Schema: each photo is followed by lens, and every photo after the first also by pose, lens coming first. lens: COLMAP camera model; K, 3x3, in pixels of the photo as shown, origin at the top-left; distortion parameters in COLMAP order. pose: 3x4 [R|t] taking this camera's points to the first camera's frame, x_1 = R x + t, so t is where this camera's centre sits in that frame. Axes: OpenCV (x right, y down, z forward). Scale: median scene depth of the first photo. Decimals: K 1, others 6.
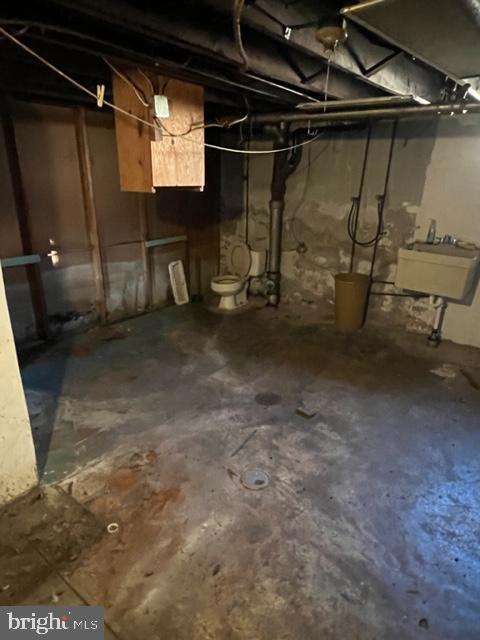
lens RADIAL K [[395.9, 0, 239.8], [0, 395.9, 323.1], [0, 0, 1]] dist [0.000916, -0.000007]
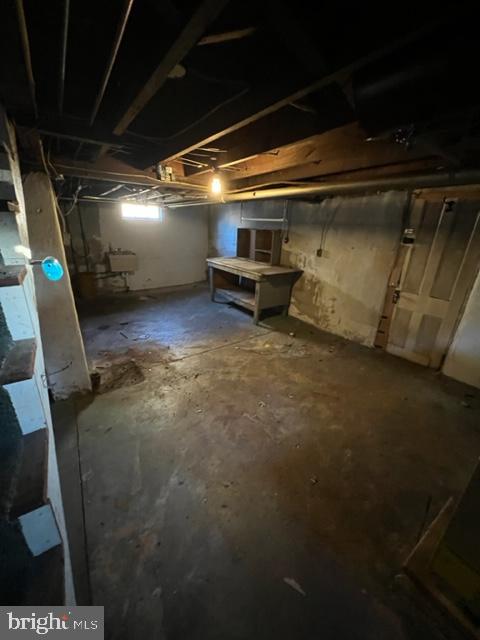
lens RADIAL K [[253.9, 0, 240.9], [0, 253.9, 319.4], [0, 0, 1]] dist [-0.000823, 0.000219]
pose [[0.294236, -0.346866, 0.890567, -0.779980], [0.316309, 0.914645, 0.251739, 0.028561], [-0.901872, 0.207624, 0.378839, -0.193472]]
